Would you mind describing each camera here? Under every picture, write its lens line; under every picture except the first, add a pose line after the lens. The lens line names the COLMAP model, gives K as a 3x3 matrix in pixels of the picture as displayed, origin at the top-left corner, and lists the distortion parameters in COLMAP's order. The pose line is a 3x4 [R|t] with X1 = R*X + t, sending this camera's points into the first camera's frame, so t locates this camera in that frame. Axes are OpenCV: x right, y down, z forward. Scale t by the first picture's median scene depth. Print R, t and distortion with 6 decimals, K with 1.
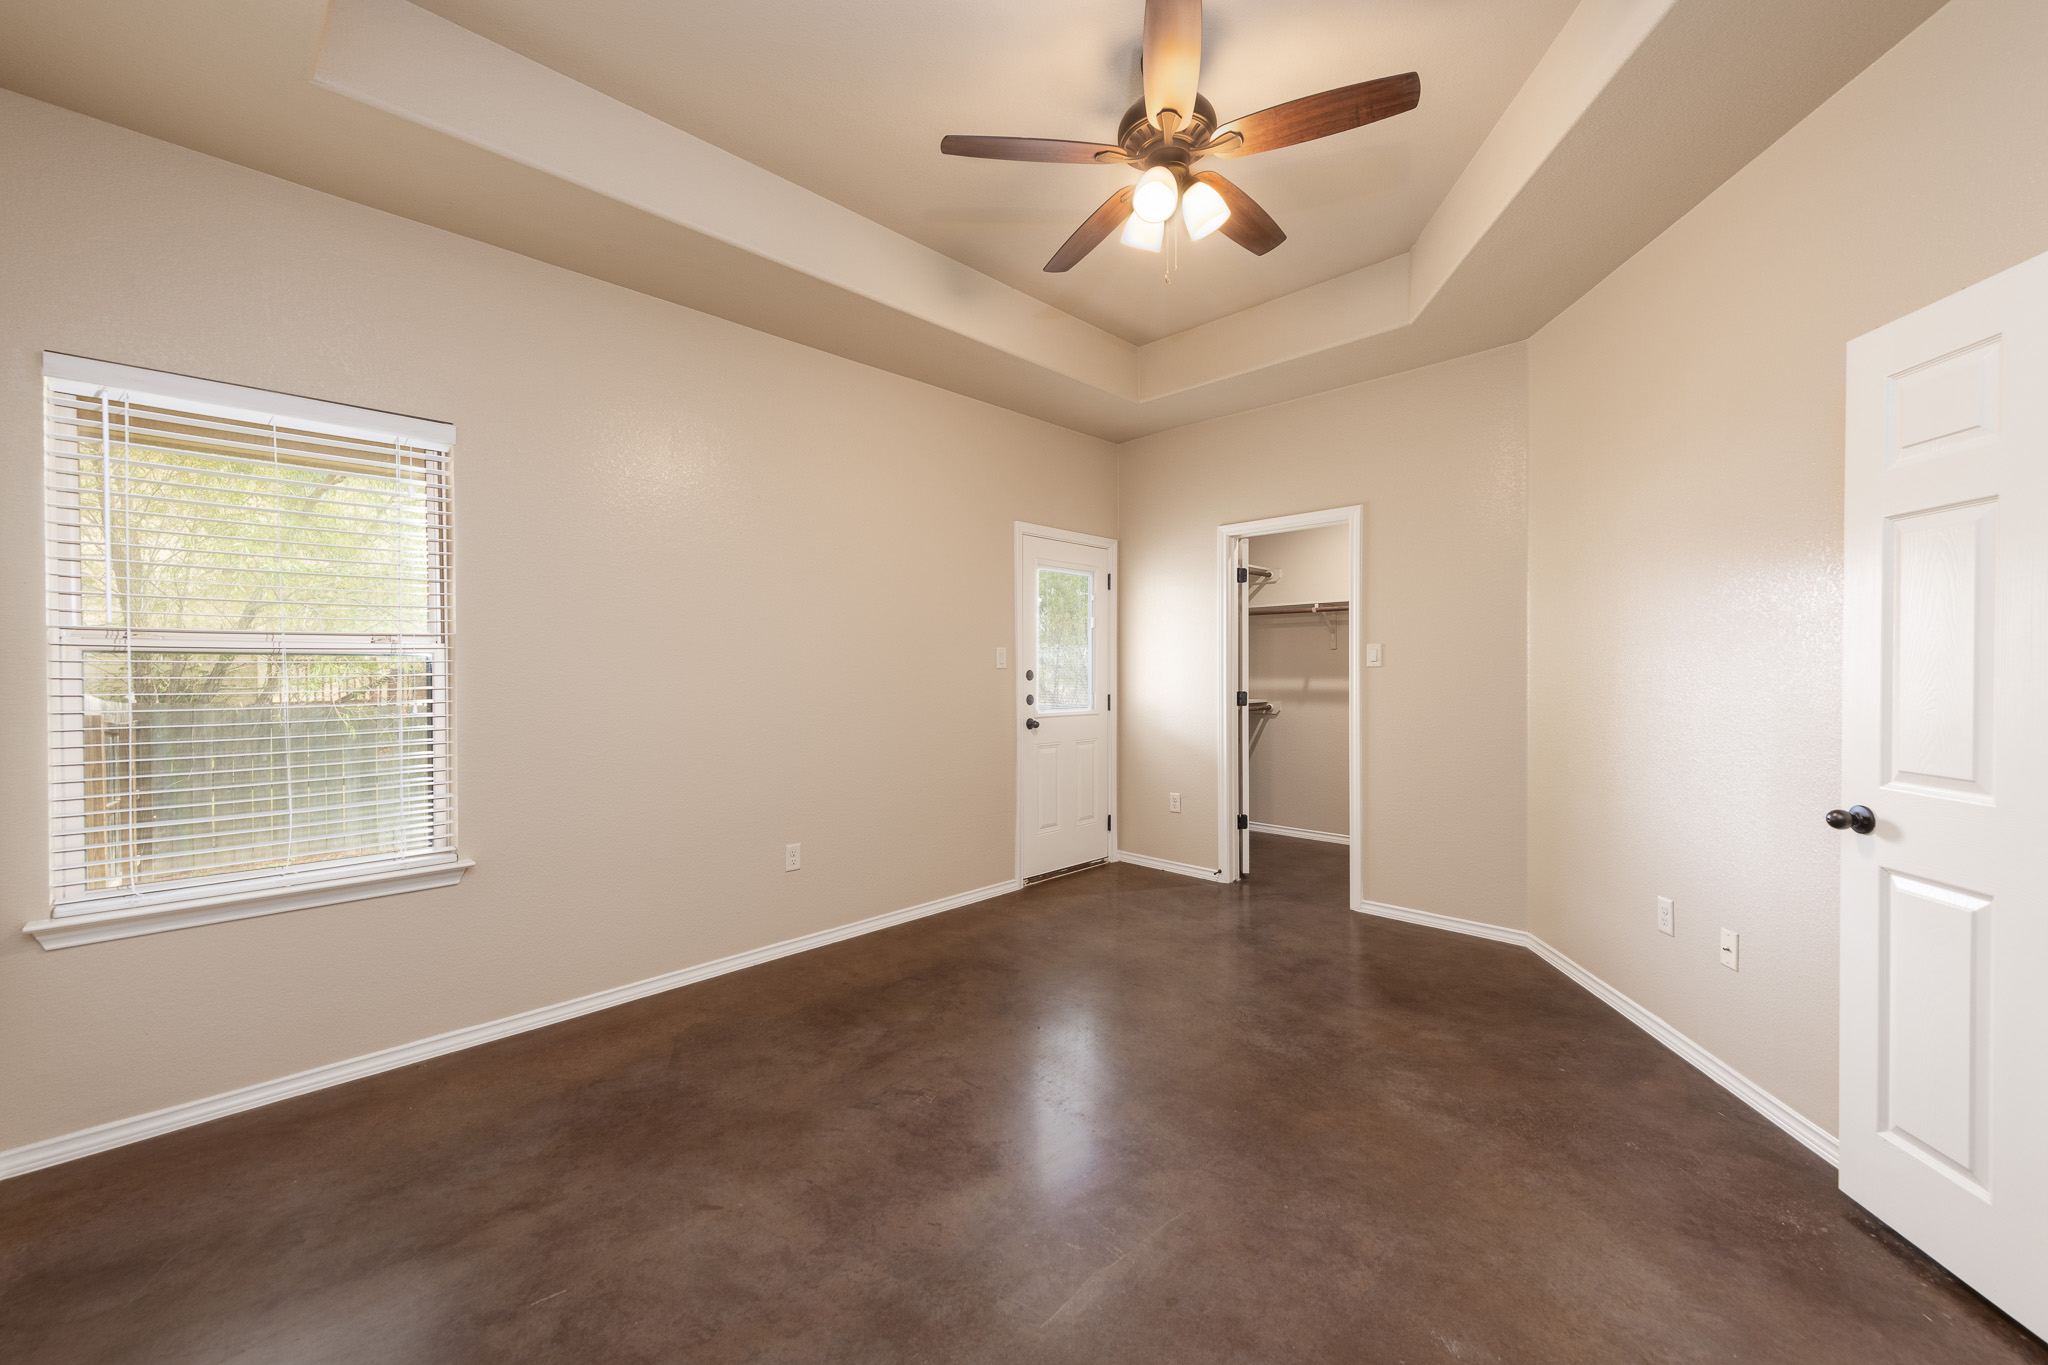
lens RADIAL K [[818.9, 0, 1024.0], [0, 818.9, 682.5], [0, 0, 1]] dist [0.001447, 0.000241]
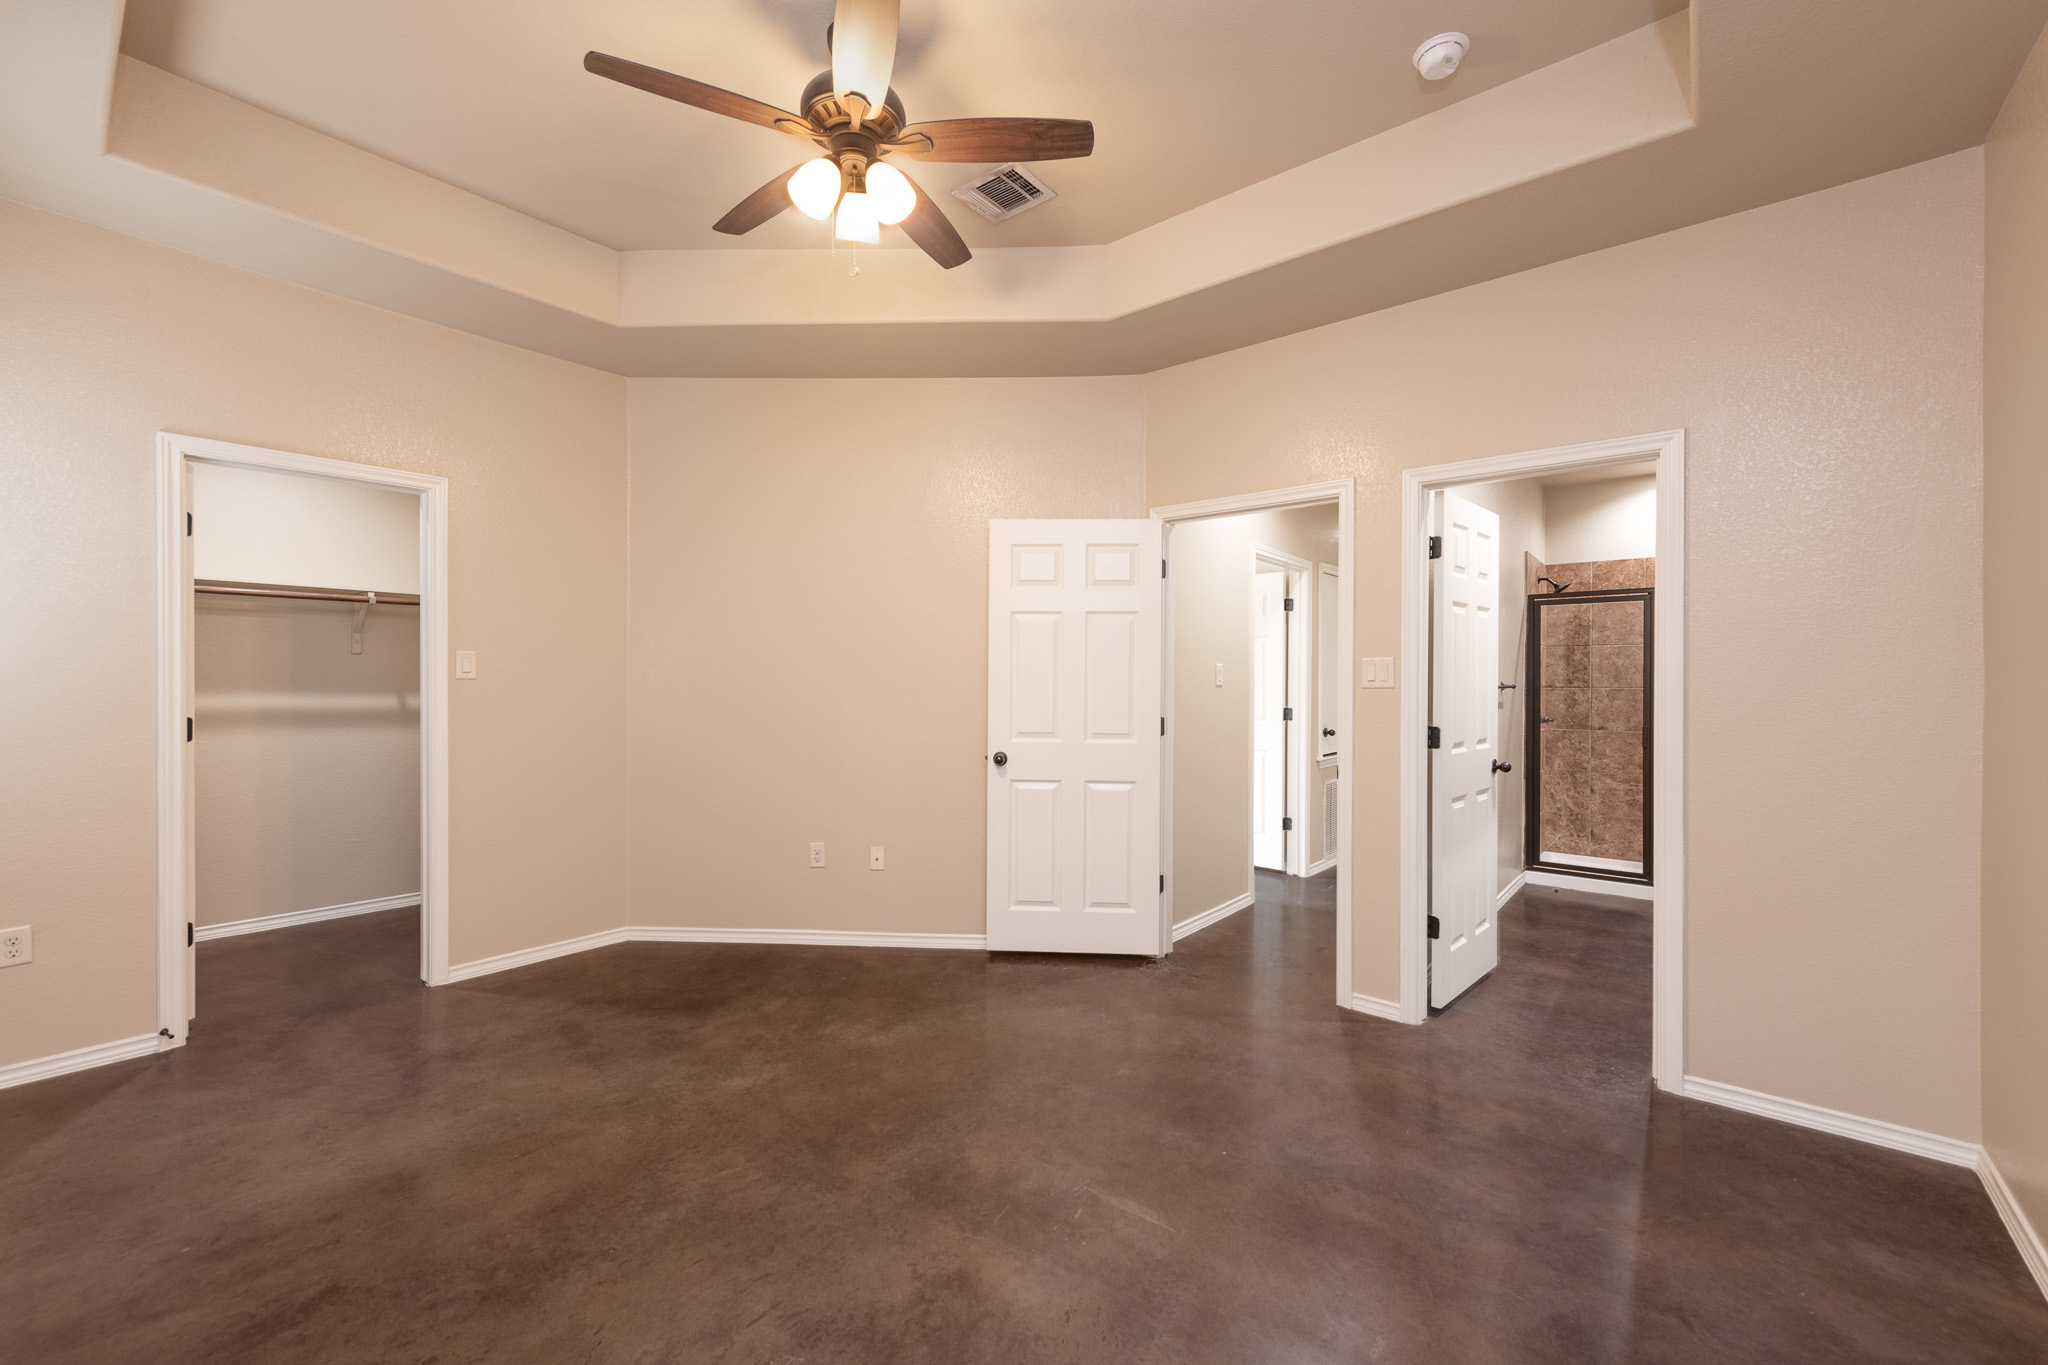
lens RADIAL K [[814.3, 0, 1024.0], [0, 814.3, 682.5], [0, 0, 1]] dist [0.008507, -0.000337]
pose [[-0.087965, -0.003005, 0.996119, -0.633053], [0.011641, 0.999924, 0.004044, -0.018556], [-0.996055, 0.011952, -0.087924, 0.718016]]
